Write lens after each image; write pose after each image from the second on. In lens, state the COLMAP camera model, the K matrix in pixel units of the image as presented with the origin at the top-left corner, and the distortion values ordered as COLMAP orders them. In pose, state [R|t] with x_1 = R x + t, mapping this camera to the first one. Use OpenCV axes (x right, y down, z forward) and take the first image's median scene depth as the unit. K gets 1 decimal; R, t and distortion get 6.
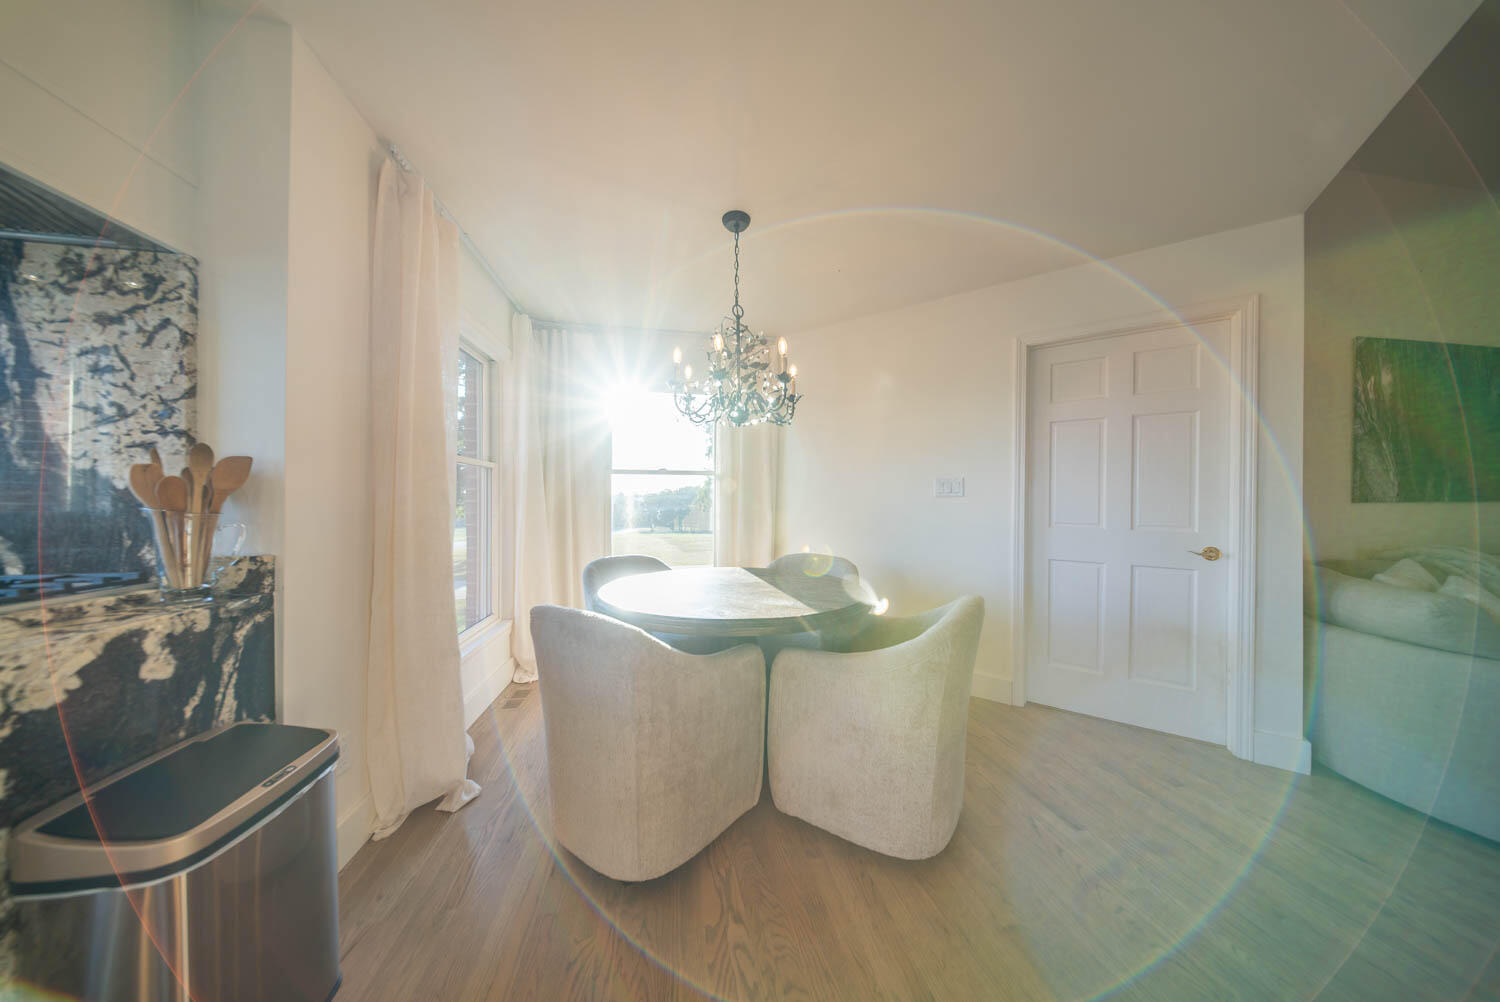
lens RADIAL K [[459.0, 0, 768.0], [0, 459.0, 502.3], [0, 0, 1]] dist [0.000398, 0.000017]
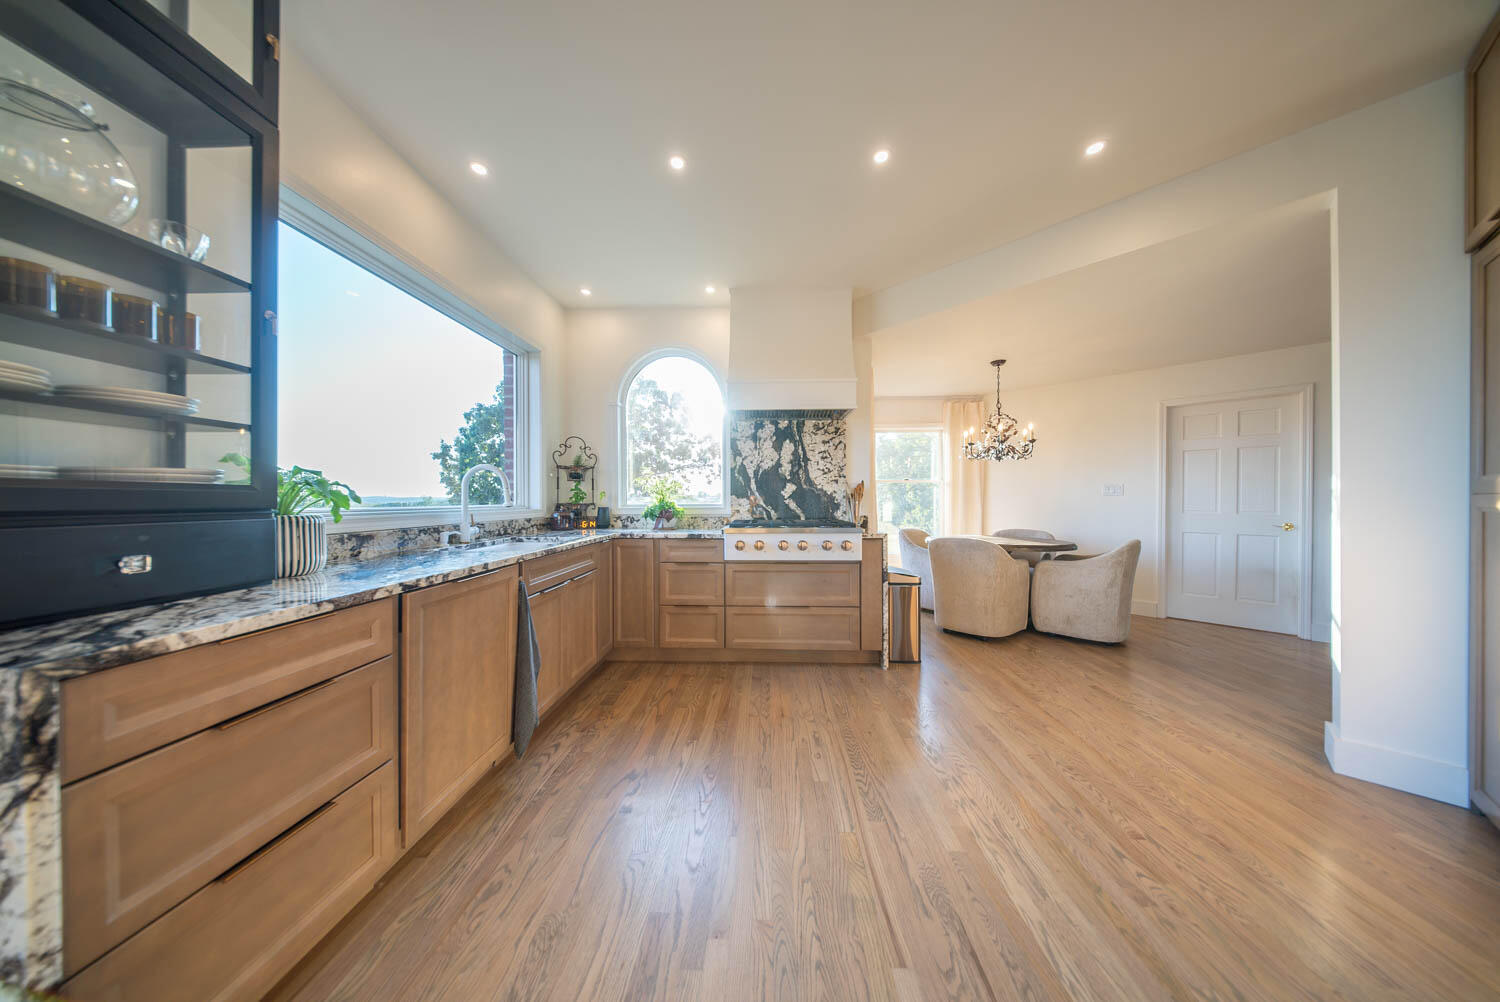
lens RADIAL K [[463.1, 0, 751.3], [0, 463.1, 501.7], [0, 0, 1]] dist [-0.007753, 0.000213]
pose [[0.970067, -0.001903, -0.242832, -0.644970], [0.001597, 0.999998, -0.001460, 0.014271], [0.242834, 0.001028, 0.970067, -1.284410]]
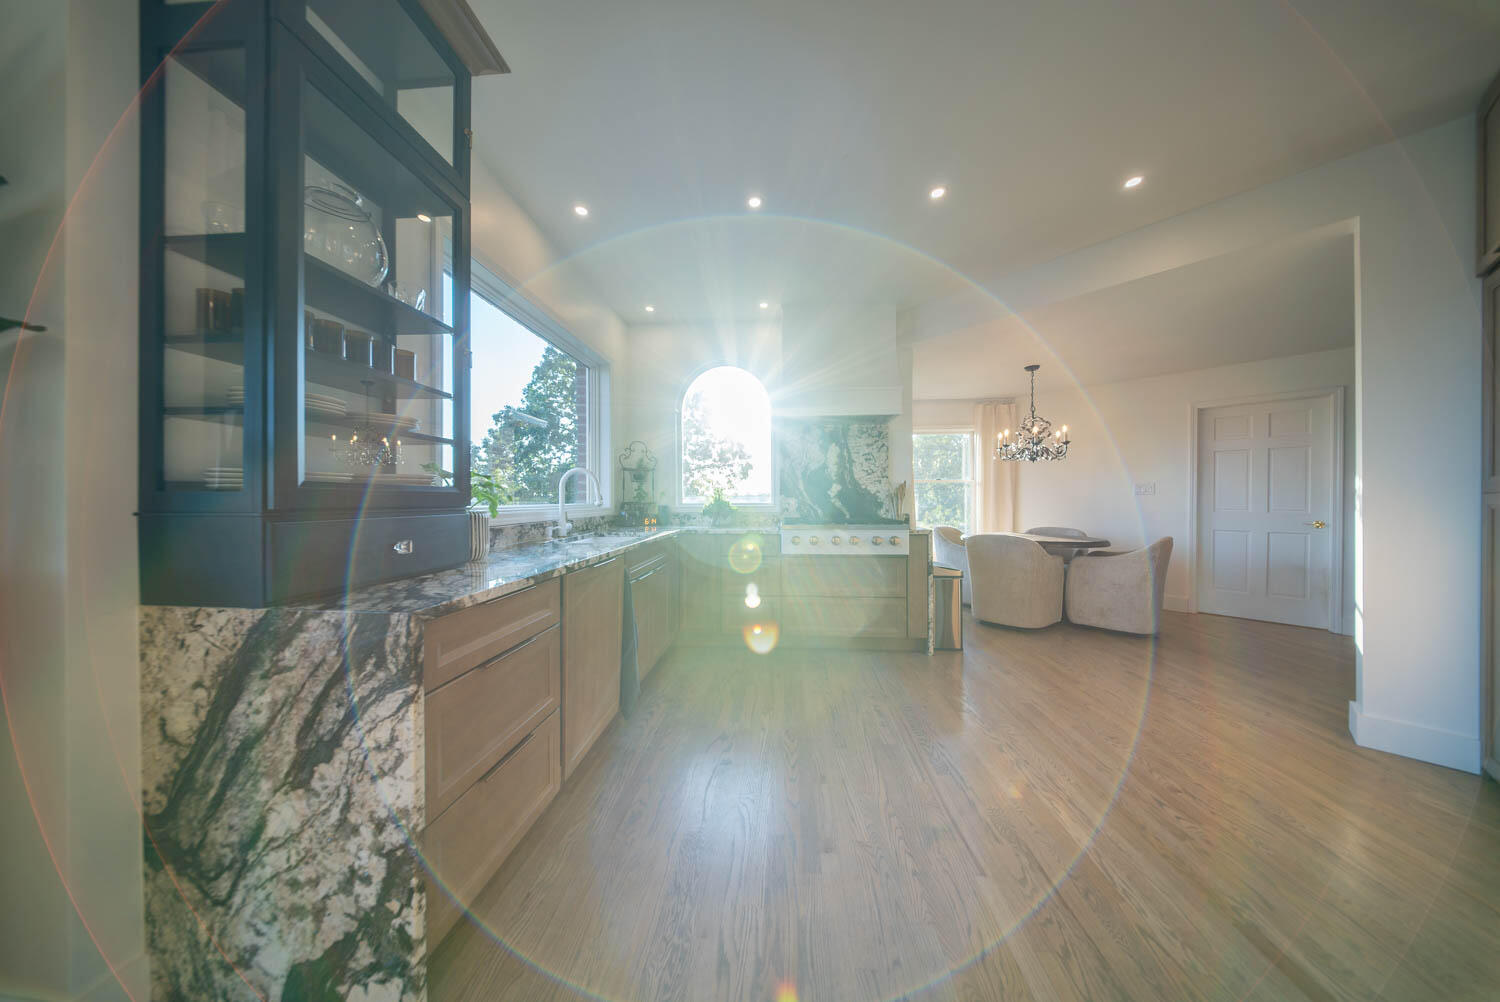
lens RADIAL K [[461.6, 0, 750.0], [0, 461.6, 501.0], [0, 0, 1]] dist [-0.012446, 0.001077]
pose [[0.959910, -0.002571, -0.280297, -0.742320], [0.002181, 0.999996, -0.001704, 0.016010], [0.280300, 0.001024, 0.959912, -1.449831]]
